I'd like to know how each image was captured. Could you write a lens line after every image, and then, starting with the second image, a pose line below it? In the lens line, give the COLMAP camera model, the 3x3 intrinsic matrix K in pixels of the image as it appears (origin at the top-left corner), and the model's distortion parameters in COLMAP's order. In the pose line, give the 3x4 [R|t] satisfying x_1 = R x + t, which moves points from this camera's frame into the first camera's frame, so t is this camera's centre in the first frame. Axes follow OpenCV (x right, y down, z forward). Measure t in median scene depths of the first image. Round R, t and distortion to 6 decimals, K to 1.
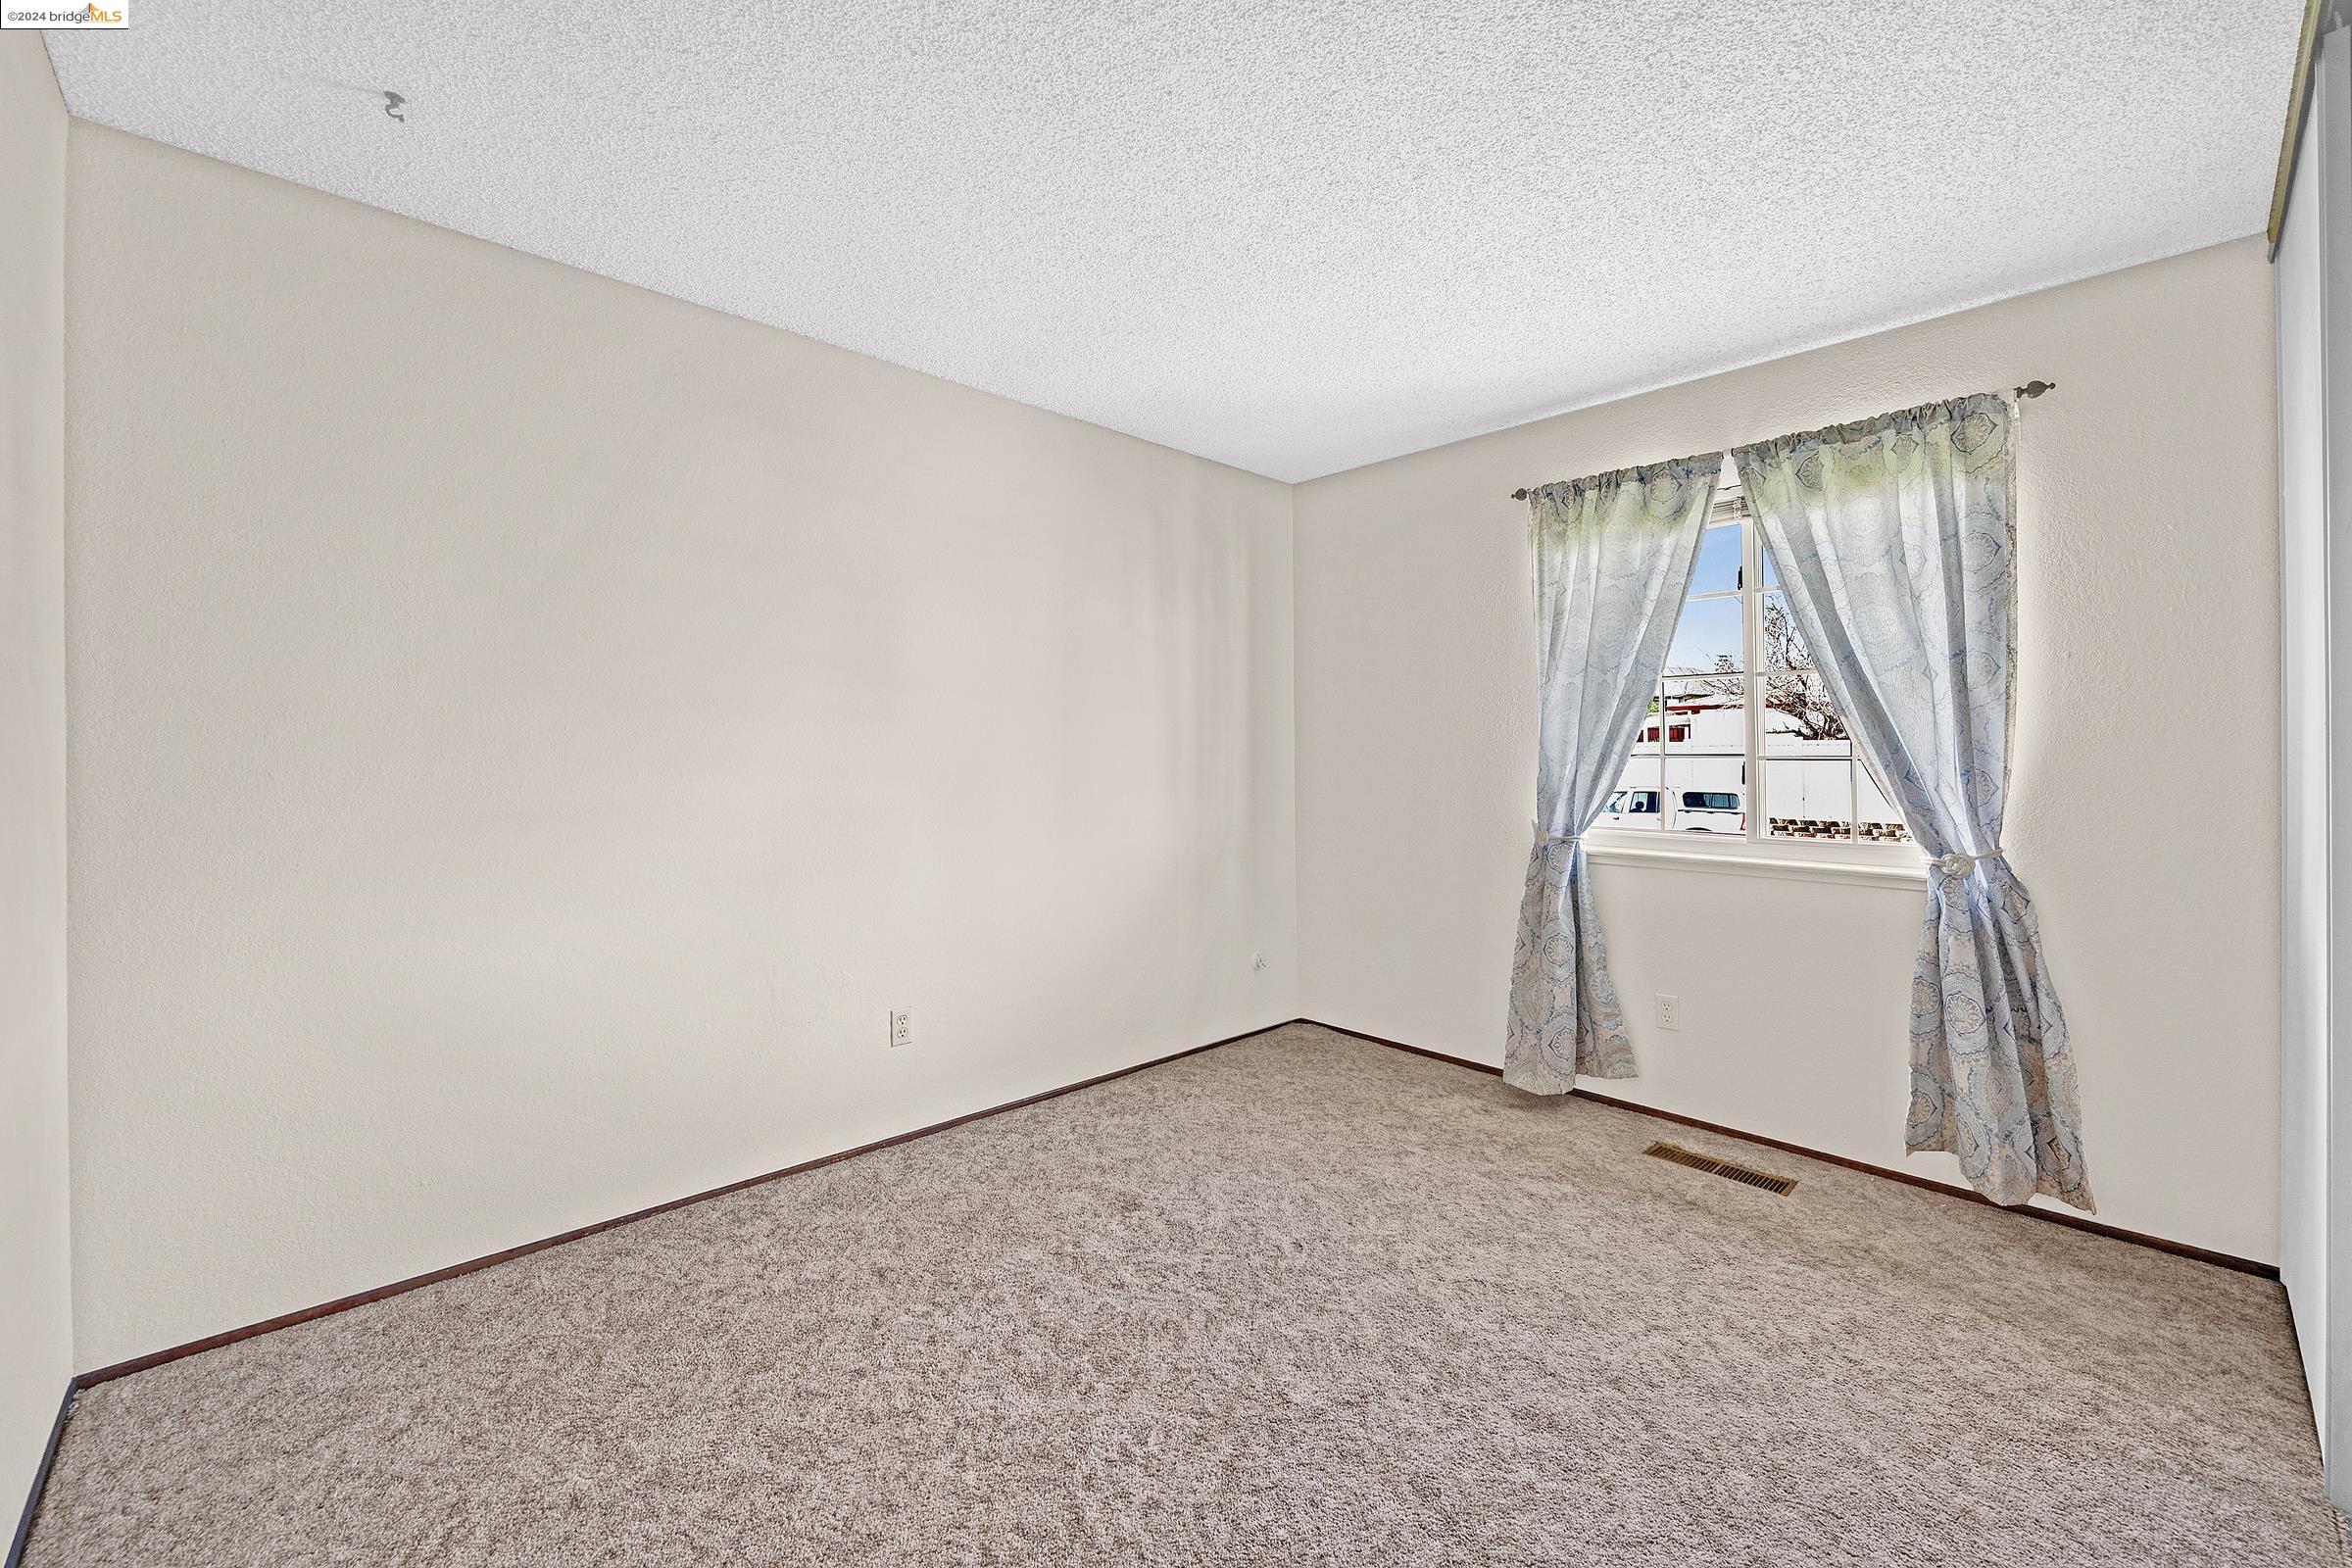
lens RADIAL K [[949.8, 0, 1189.5], [0, 949.8, 770.7], [0, 0, 1]] dist [-0.003155, 0.000035]
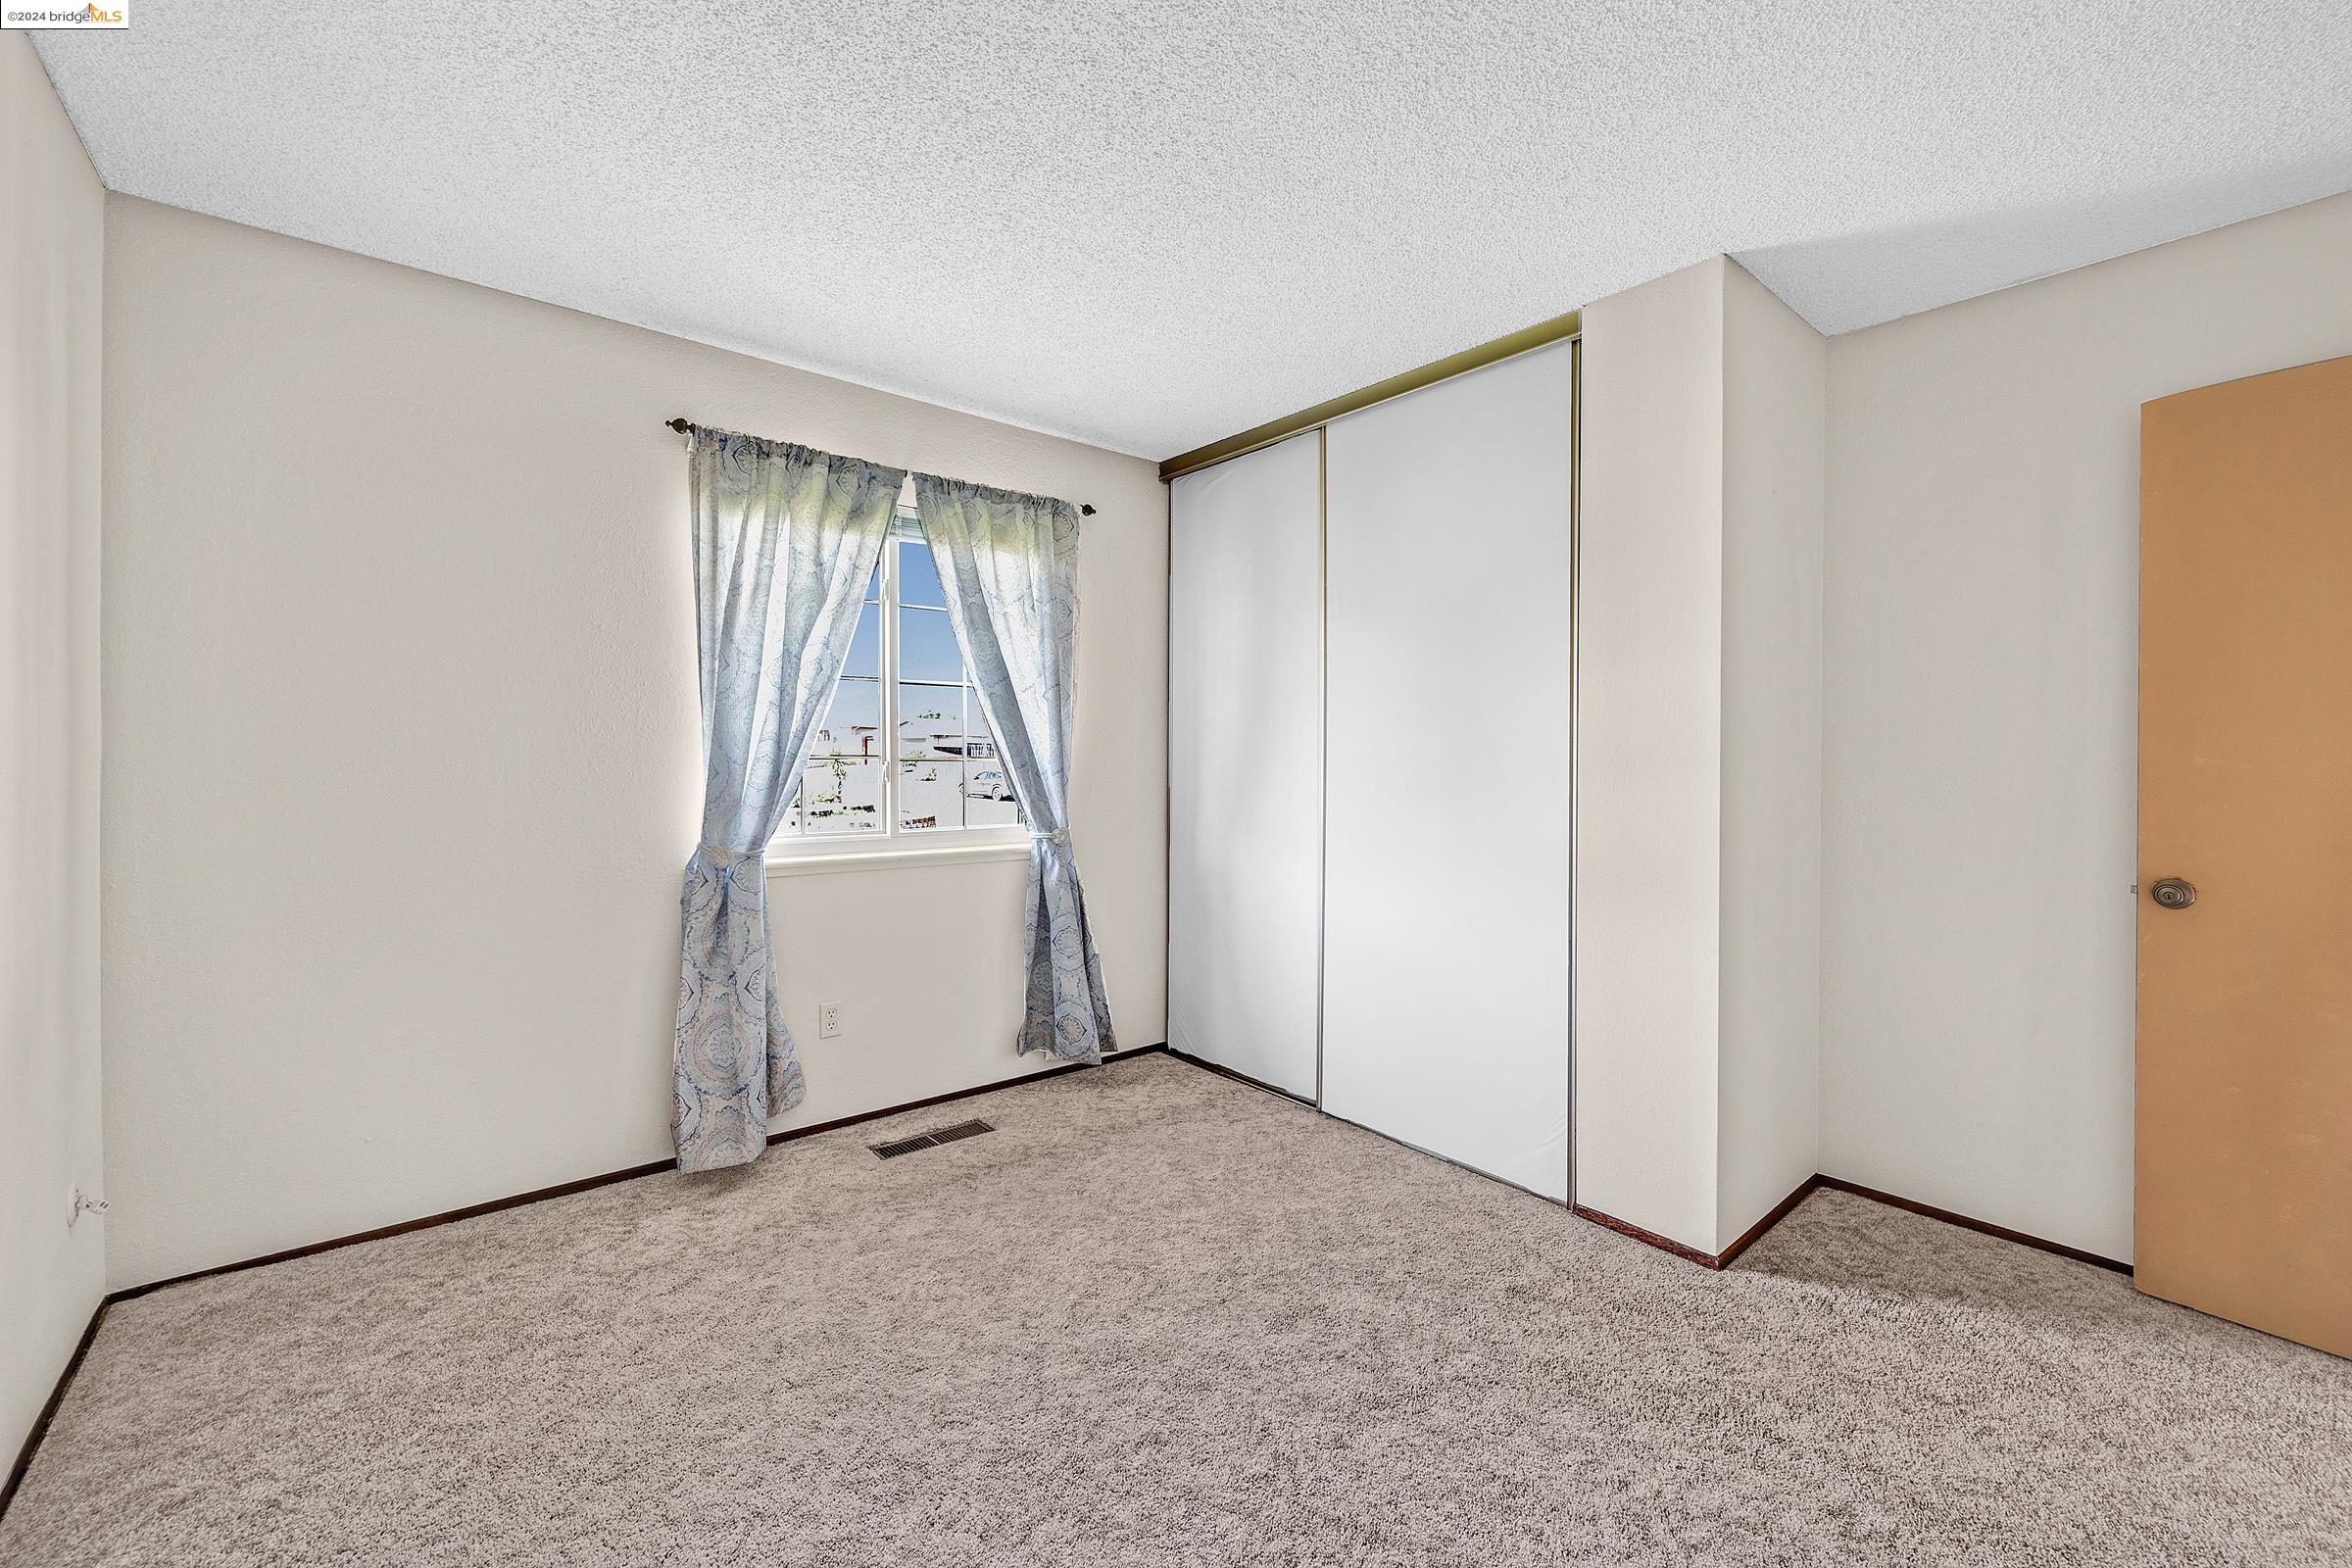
lens RADIAL K [[949.8, 0, 1187.1], [0, 949.8, 770.3], [0, 0, 1]] dist [-0.003155, 0.000035]
pose [[0.069011, -0.010974, 0.997556, -0.485345], [0.011695, 0.999880, 0.010191, -0.008054], [-0.997547, 0.010963, 0.069131, 0.619597]]
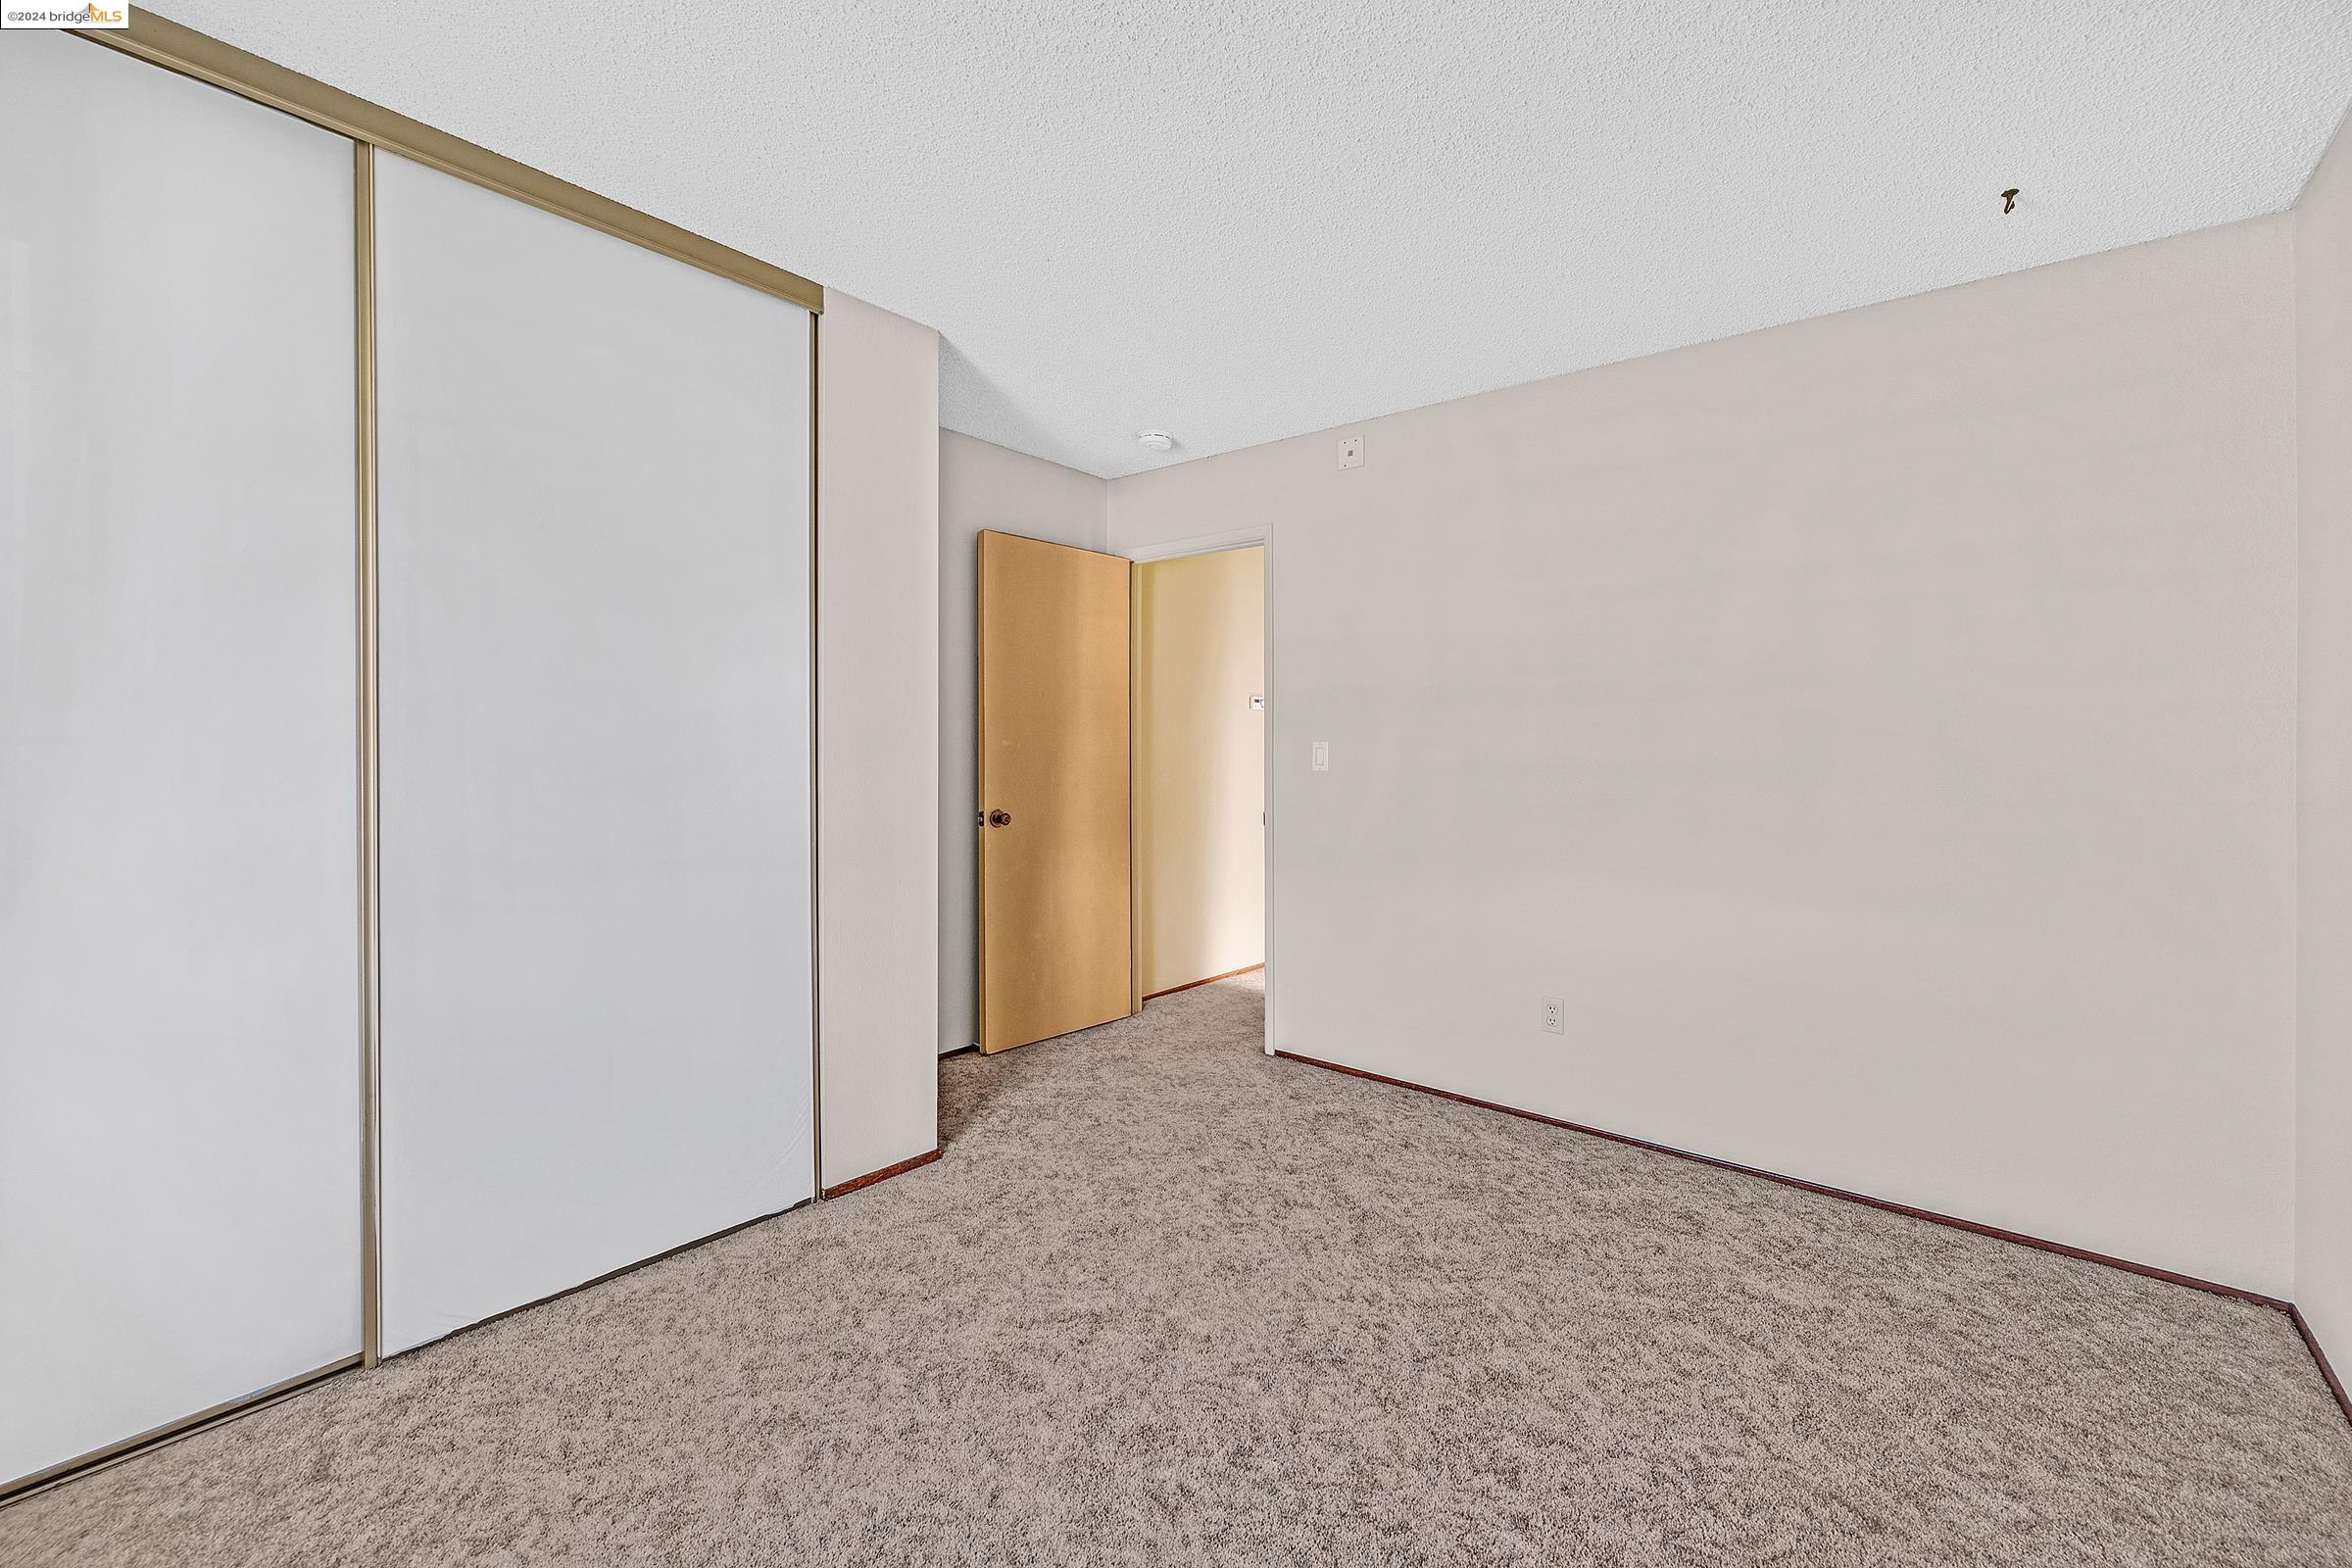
lens RADIAL K [[949.8, 0, 1179.8], [0, 949.8, 770.1], [0, 0, 1]] dist [-0.003155, 0.000035]
pose [[-0.993960, -0.012675, -0.109009, 0.191466], [-0.016732, 0.999198, 0.036384, -0.019525], [0.108461, 0.037988, -0.993375, 1.223921]]
